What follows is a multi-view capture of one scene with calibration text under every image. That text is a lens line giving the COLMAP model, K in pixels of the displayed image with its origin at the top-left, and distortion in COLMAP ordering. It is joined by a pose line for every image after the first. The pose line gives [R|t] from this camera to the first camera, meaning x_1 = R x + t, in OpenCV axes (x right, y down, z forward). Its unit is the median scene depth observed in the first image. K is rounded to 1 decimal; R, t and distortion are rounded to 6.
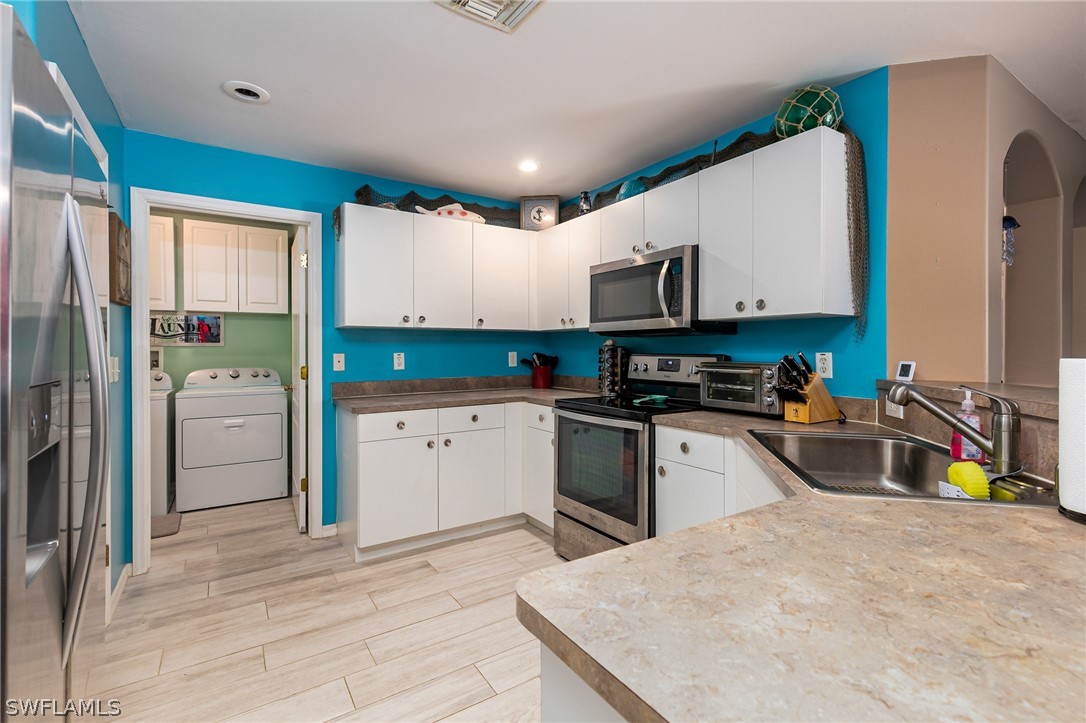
lens RADIAL K [[495.5, 0, 555.4], [0, 495.5, 350.2], [0, 0, 1]] dist [0.004640, -0.000036]
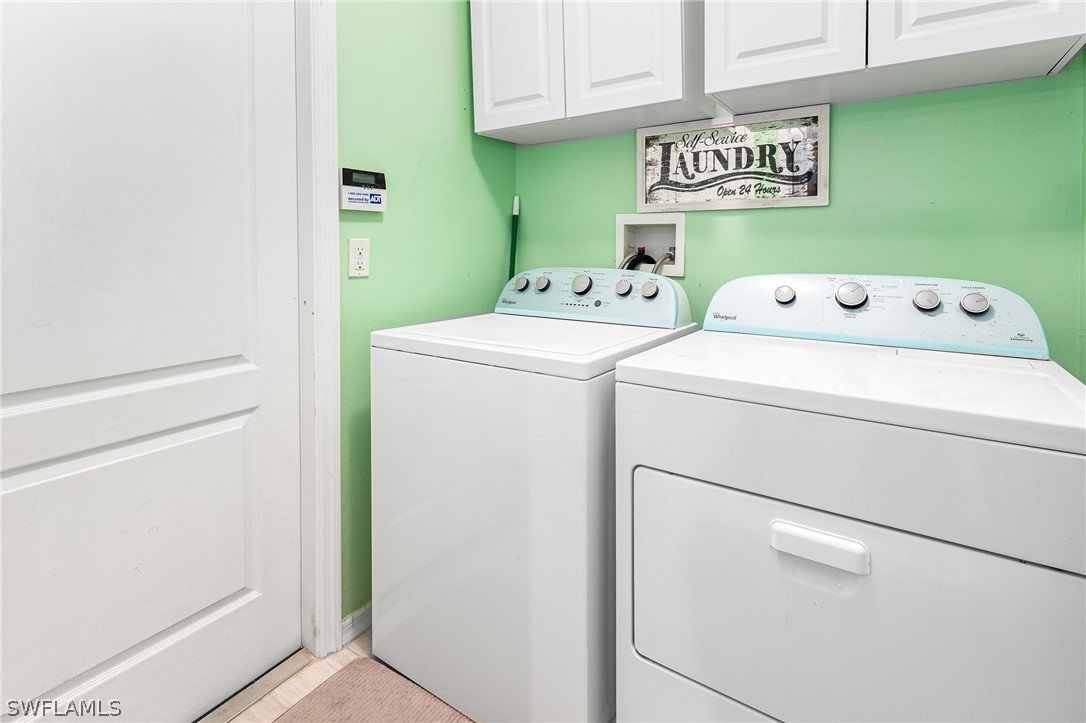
lens RADIAL K [[528.9, 0, 544.6], [0, 528.9, 251.7], [0, 0, 1]] dist [0.001659, 0.000033]
pose [[0.377472, 0.012481, -0.925937, -0.577308], [-0.002310, 0.999919, 0.012536, 0.024931], [0.926018, -0.002593, 0.377470, 0.965564]]
